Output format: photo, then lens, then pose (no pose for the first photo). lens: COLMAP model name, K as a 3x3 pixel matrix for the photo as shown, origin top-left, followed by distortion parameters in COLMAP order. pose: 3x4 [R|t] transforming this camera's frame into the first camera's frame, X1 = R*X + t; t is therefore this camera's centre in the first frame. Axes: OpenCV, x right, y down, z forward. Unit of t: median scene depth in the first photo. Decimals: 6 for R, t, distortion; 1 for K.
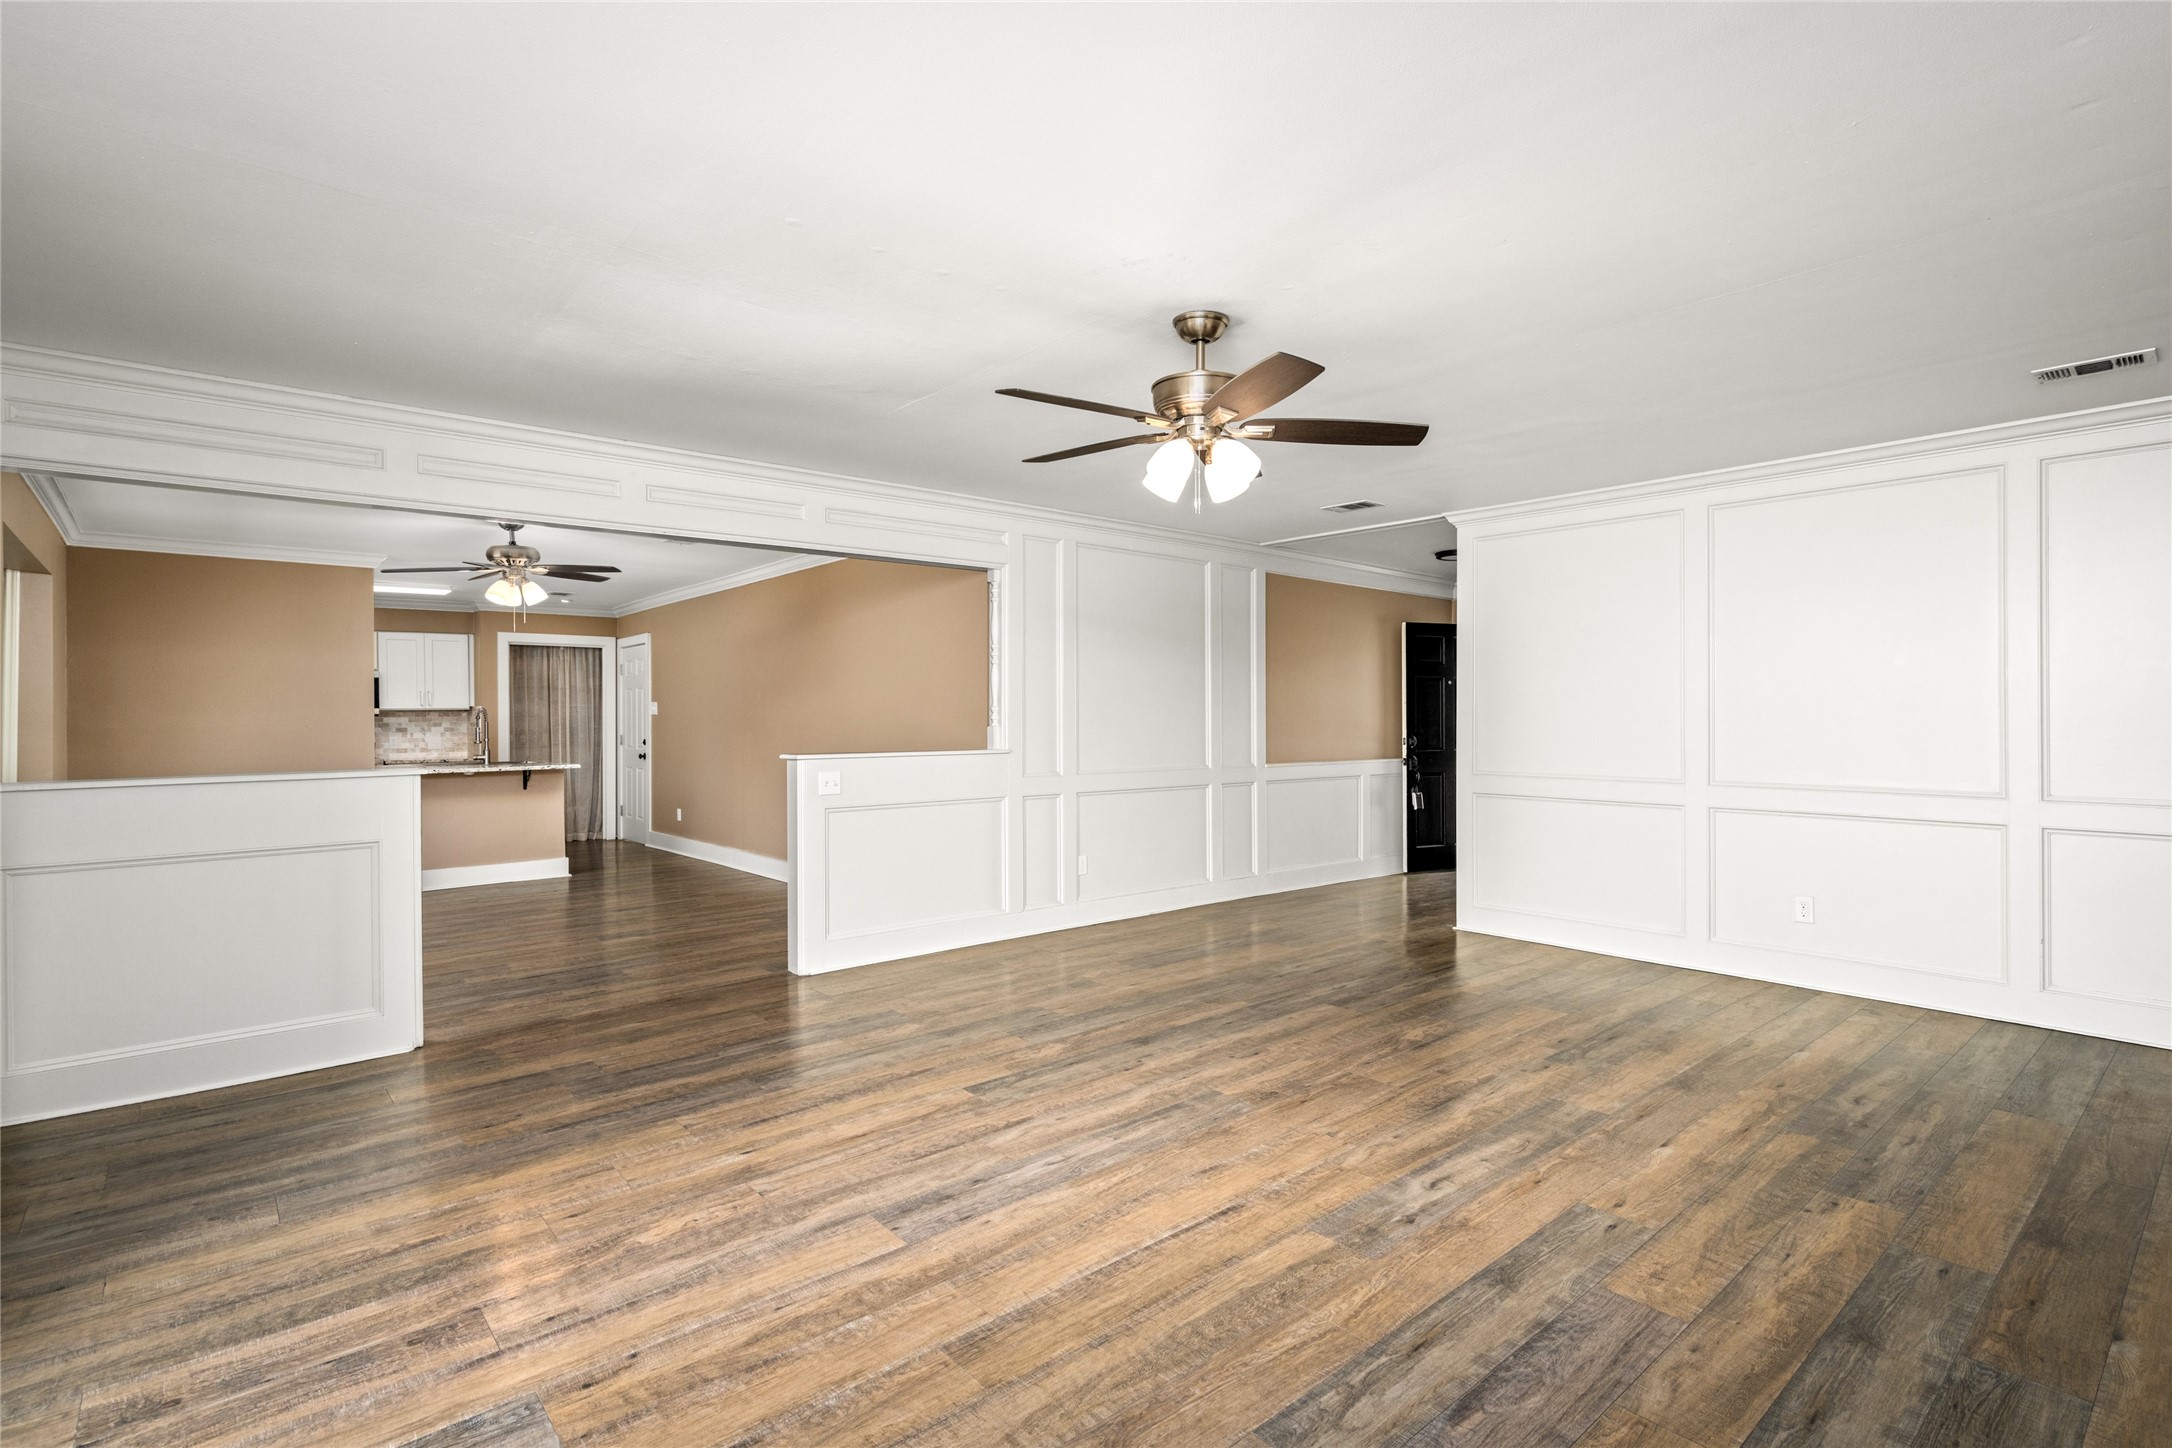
lens RADIAL K [[1068.9, 0, 1130.0], [0, 1068.9, 681.5], [0, 0, 1]] dist [-0.008368, 0.002597]
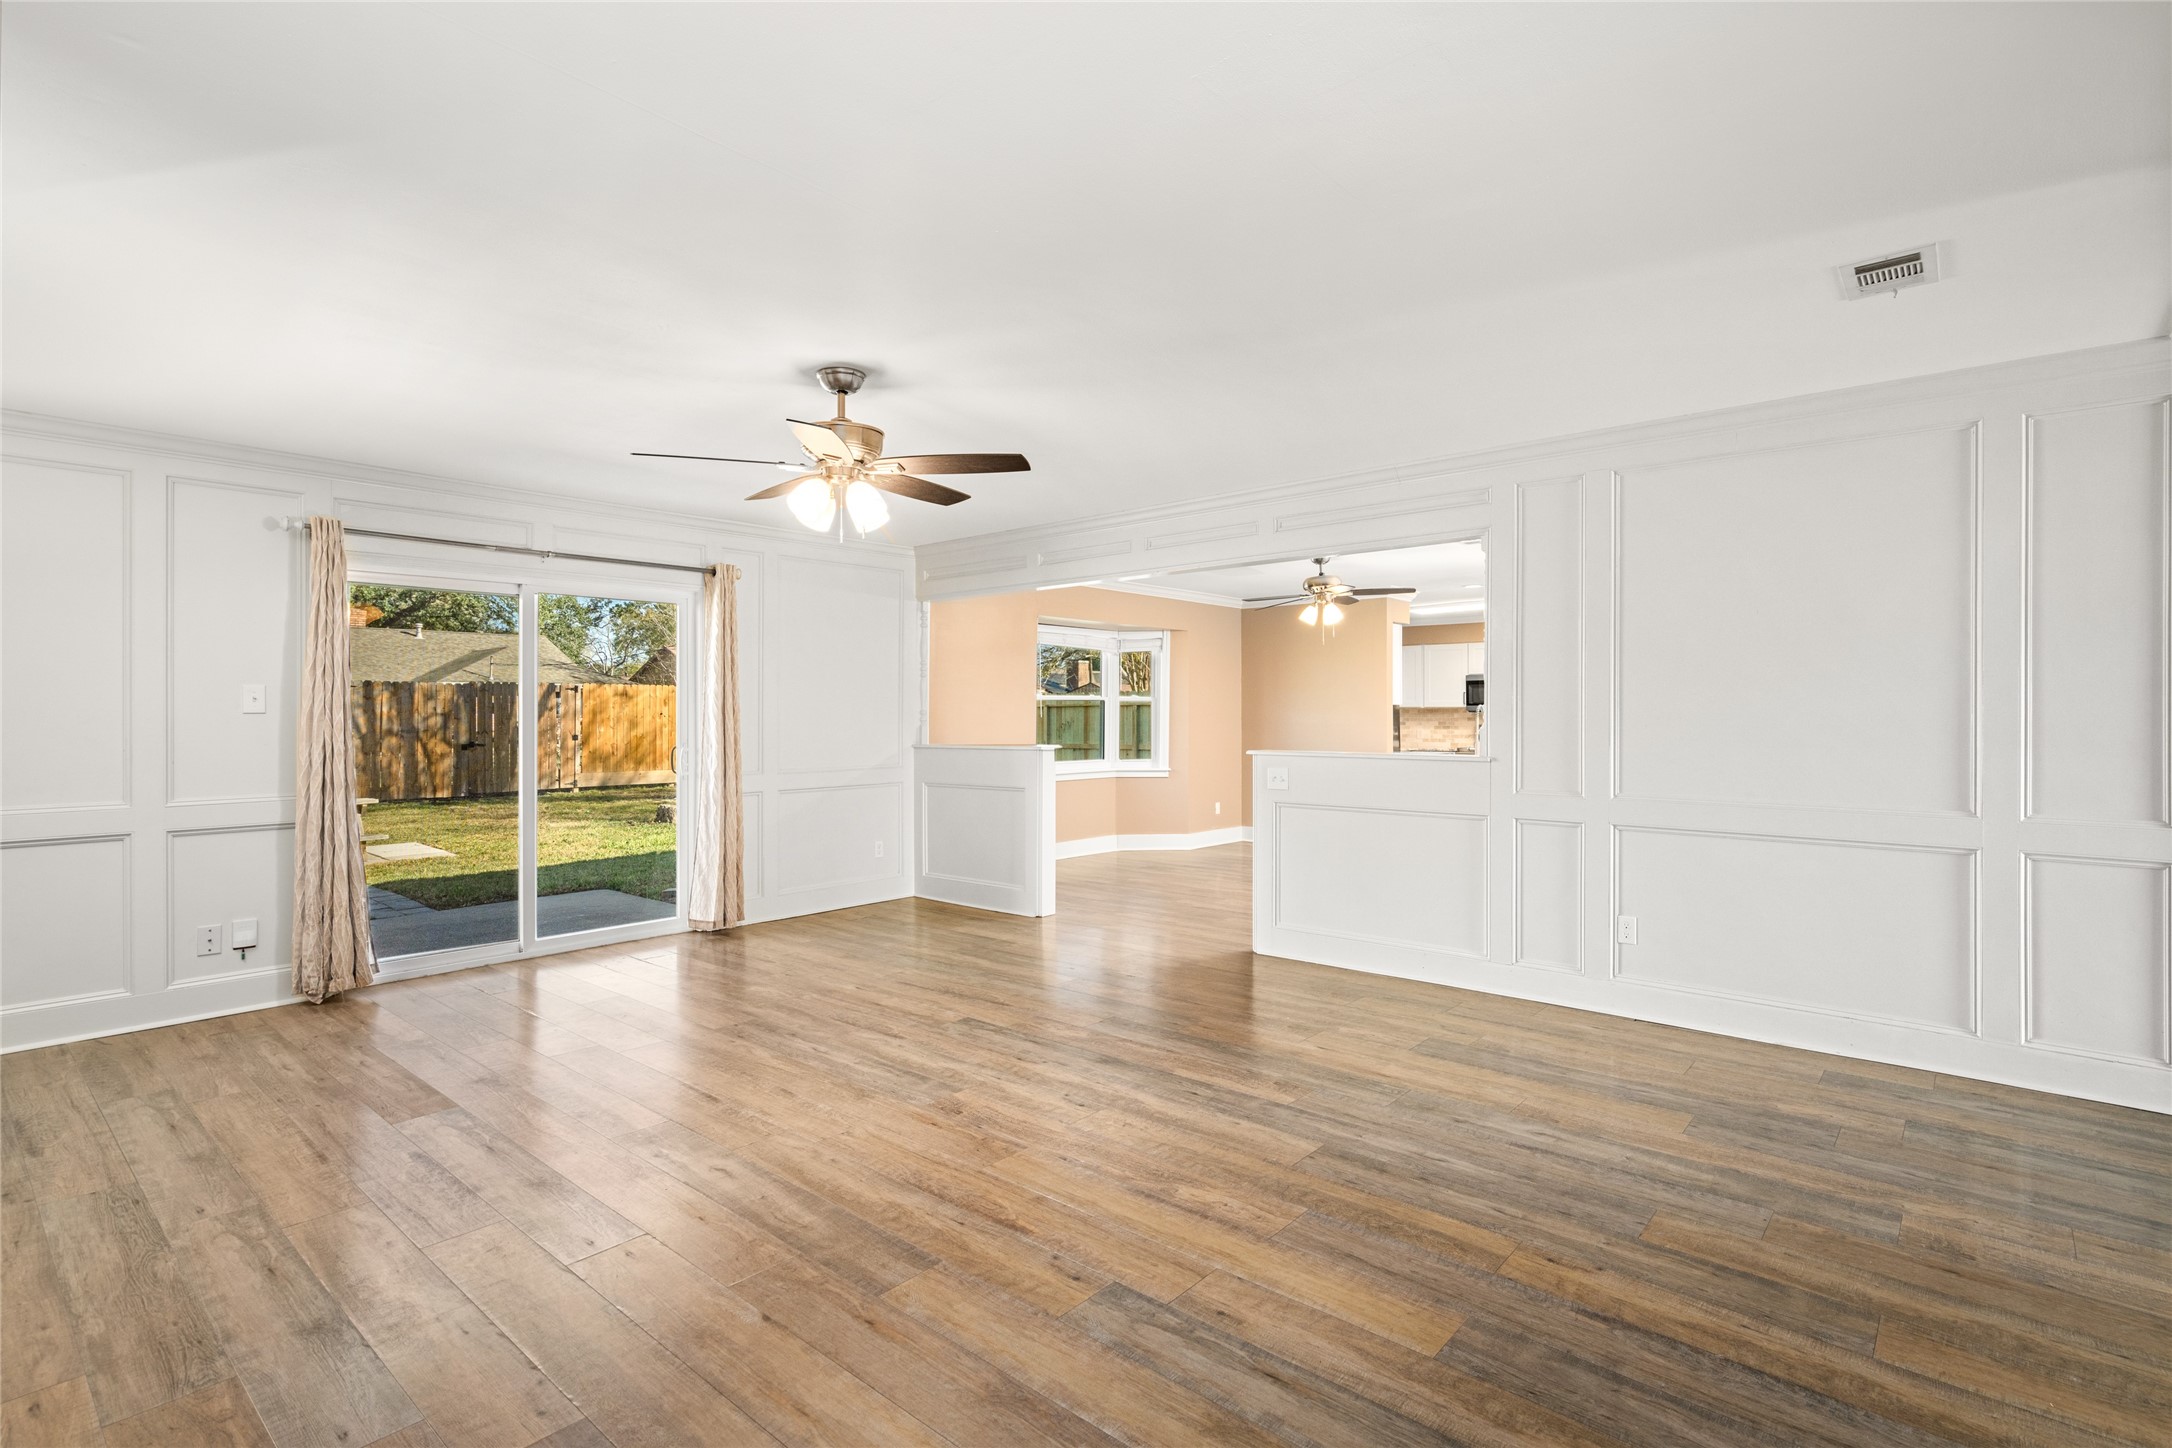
lens RADIAL K [[1068.9, 0, 1037.9], [0, 1068.9, 714.2], [0, 0, 1]] dist [-0.008368, 0.002597]
pose [[0.078921, 0.005256, -0.996867, 1.144487], [0.030523, 0.999505, 0.007687, 0.027204], [0.996413, -0.031034, 0.078722, 1.060525]]
